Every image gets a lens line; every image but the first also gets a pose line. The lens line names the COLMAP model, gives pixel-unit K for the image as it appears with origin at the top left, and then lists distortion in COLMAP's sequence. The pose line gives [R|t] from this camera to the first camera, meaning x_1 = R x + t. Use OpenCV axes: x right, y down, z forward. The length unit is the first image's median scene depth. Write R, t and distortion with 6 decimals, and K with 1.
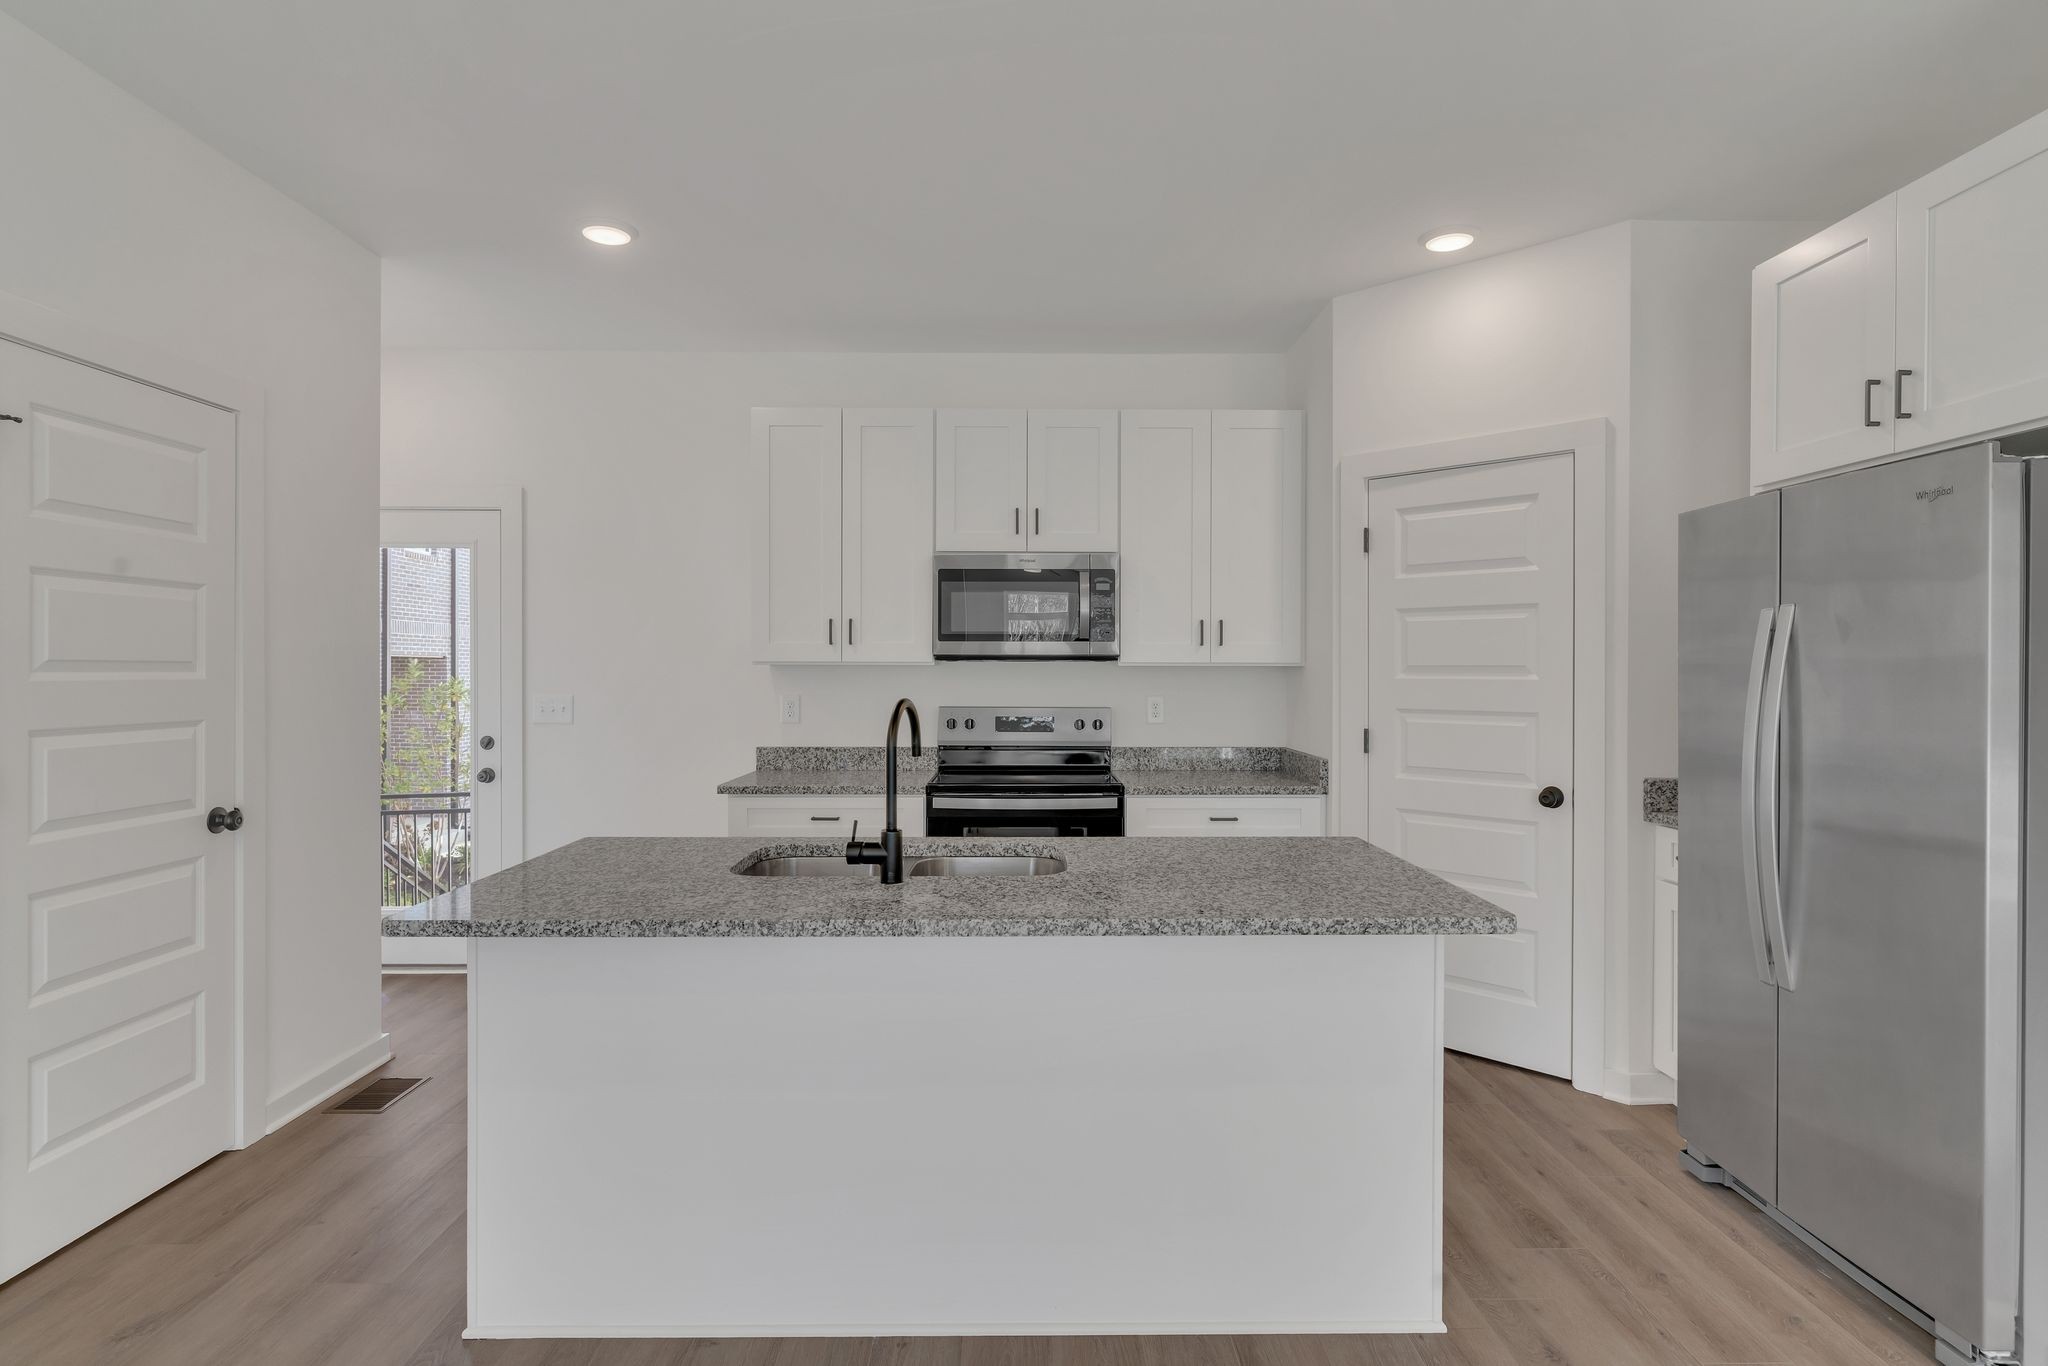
lens RADIAL K [[1065.5, 0, 1039.6], [0, 1065.5, 677.7], [0, 0, 1]] dist [0.001952, 0.001015]
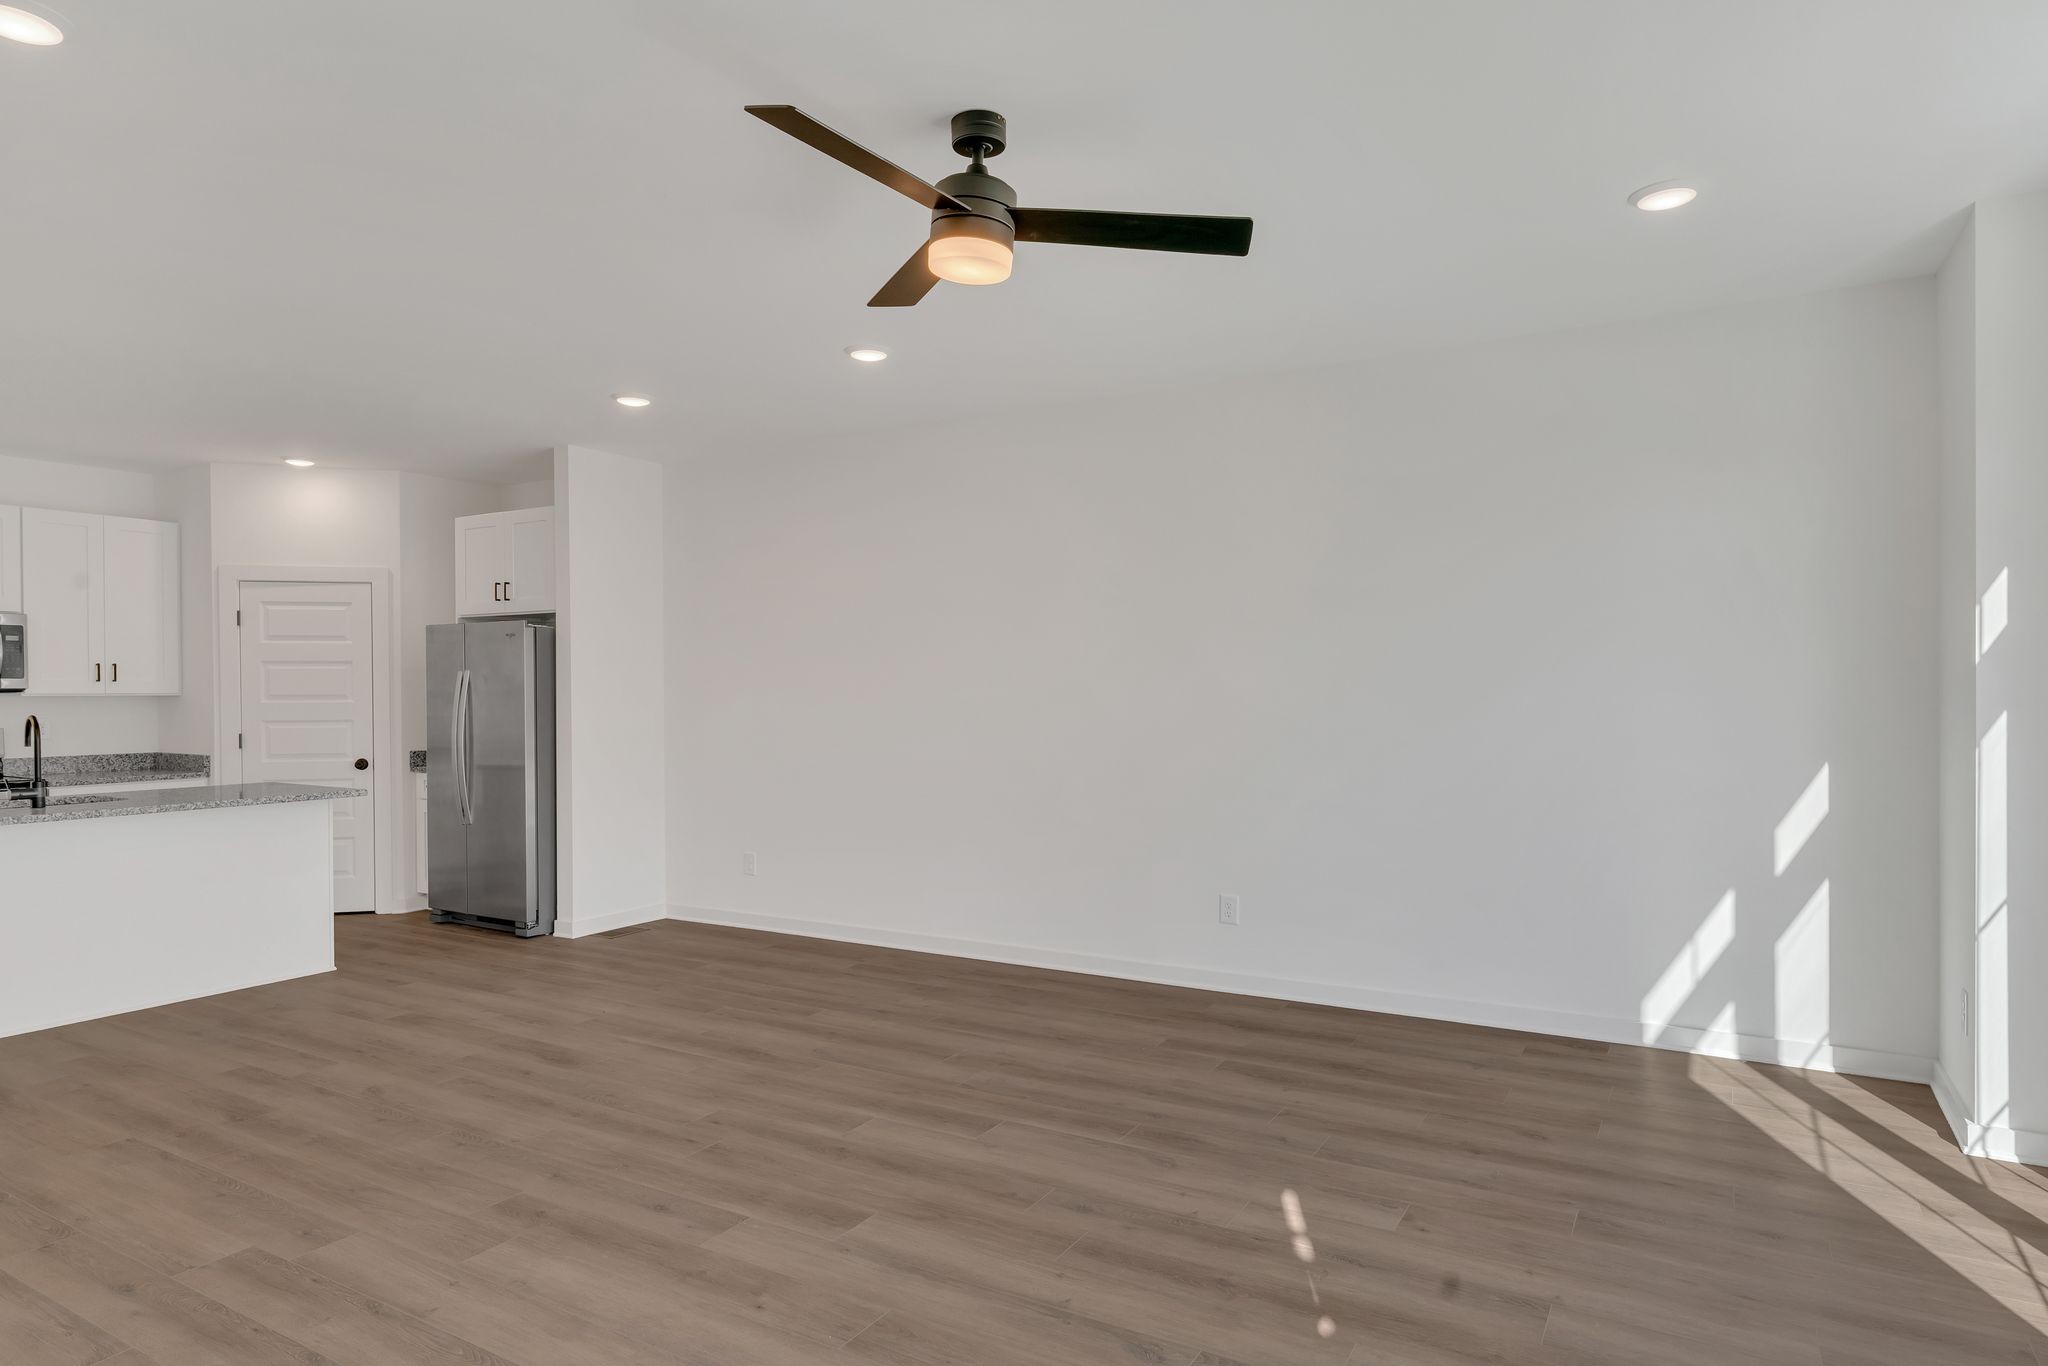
lens RADIAL K [[1150.7, 0, 1033.9], [0, 1150.7, 698.5], [0, 0, 1]] dist [0.005080, 0.001106]
pose [[0.521148, -0.010509, 0.853401, -0.555618], [0.012760, 0.999908, 0.004521, 0.001415], [-0.853371, 0.008533, 0.521235, -0.938026]]
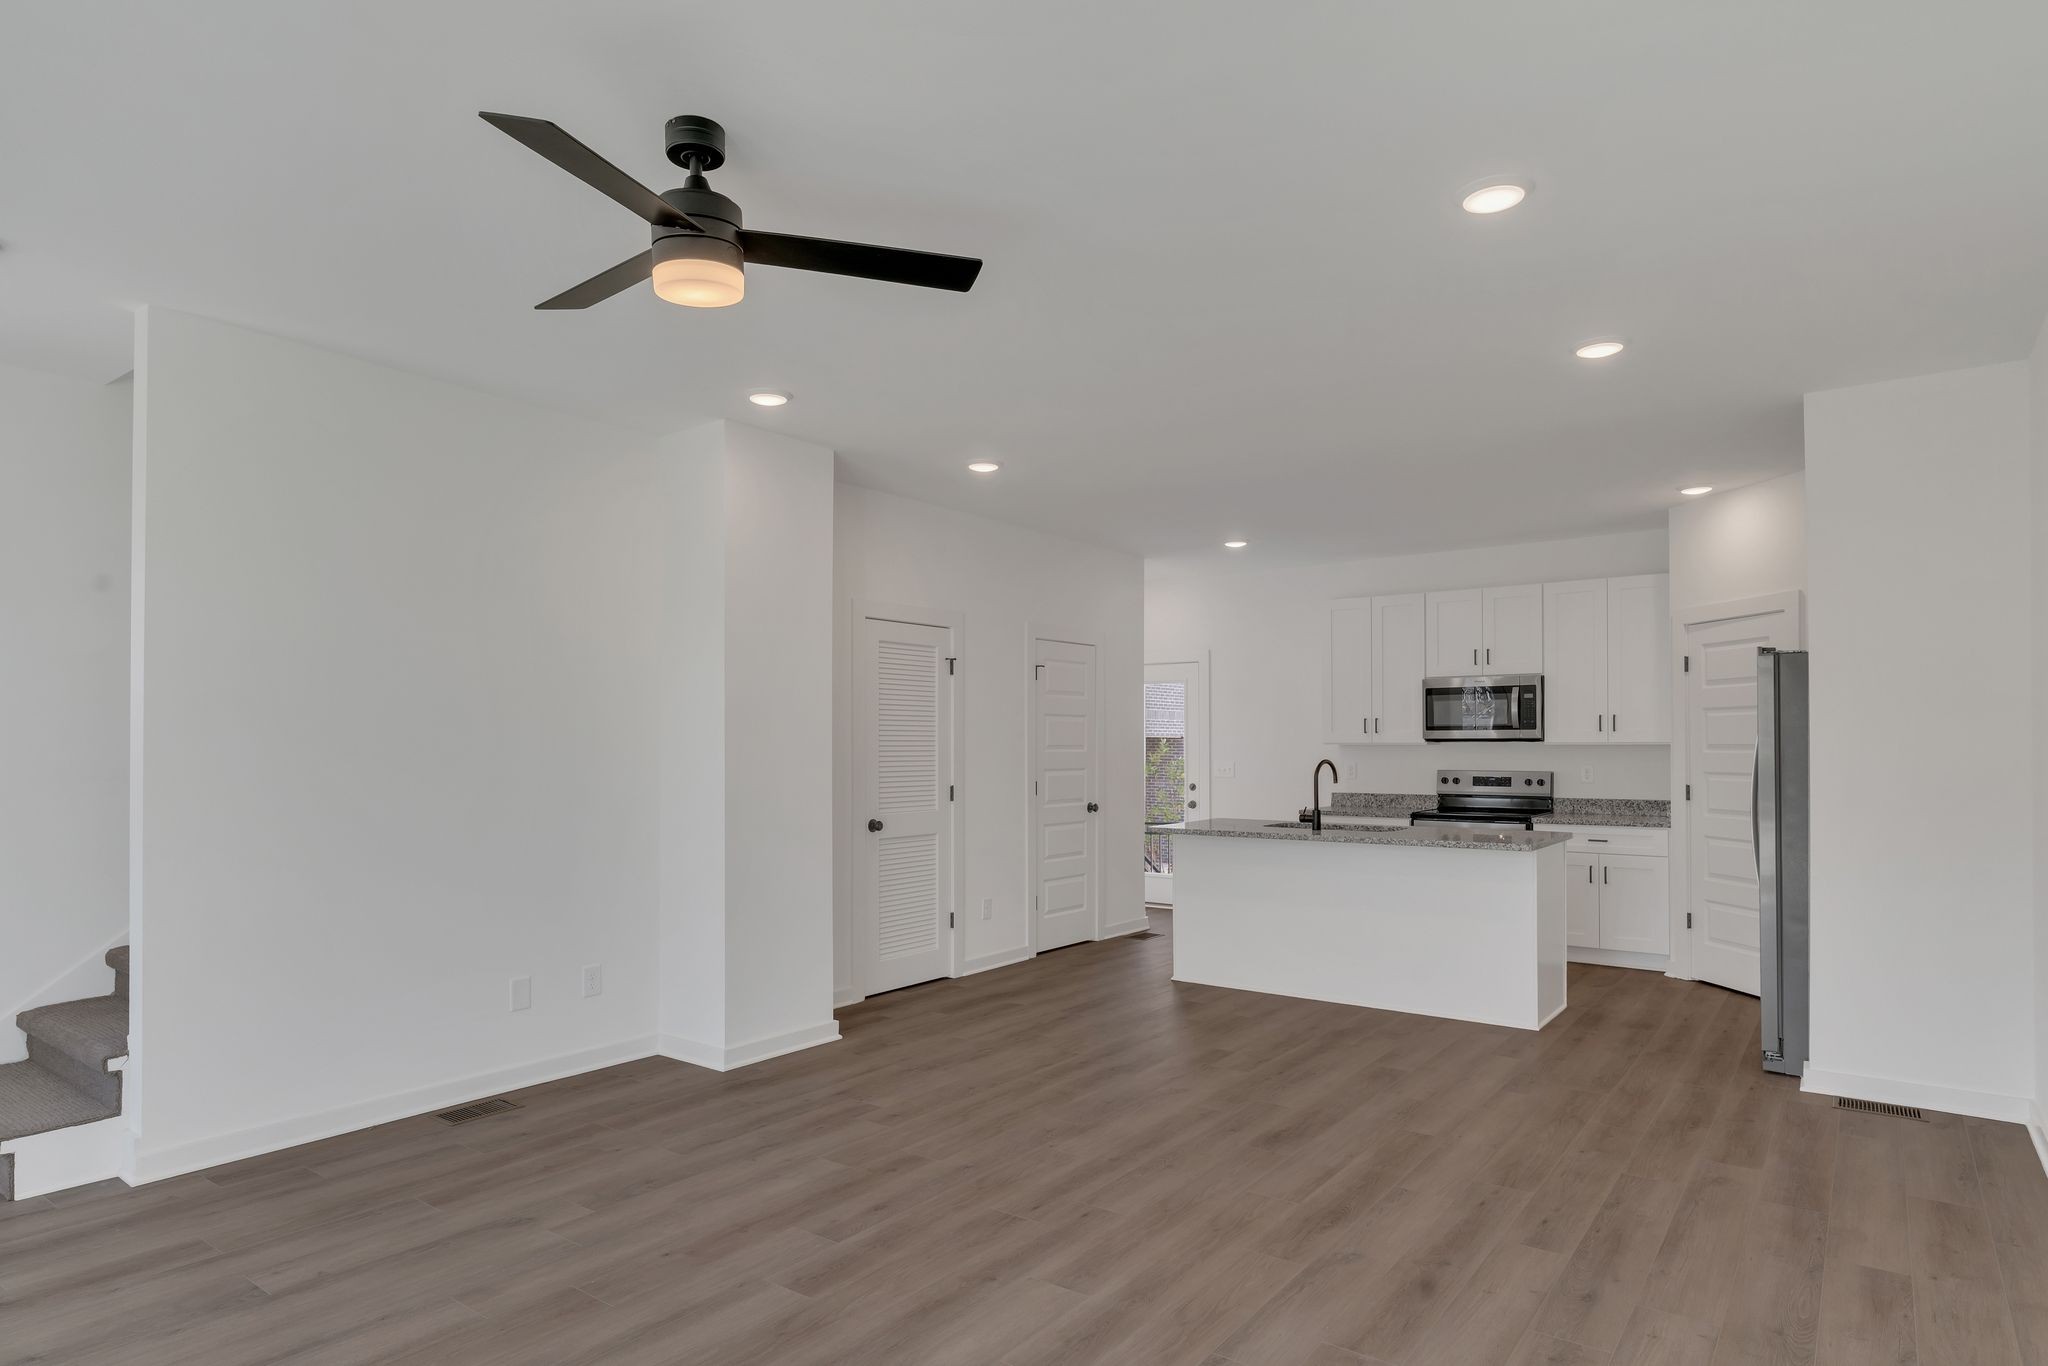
lens RADIAL K [[1175.6, 0, 1003.2], [0, 1175.6, 739.2], [0, 0, 1]] dist [0.000322, 0.000009]
pose [[0.785760, -0.006636, -0.618496, 0.571350], [-0.002130, 0.999907, -0.013435, 0.006315], [0.618528, 0.011874, 0.785673, -0.951134]]
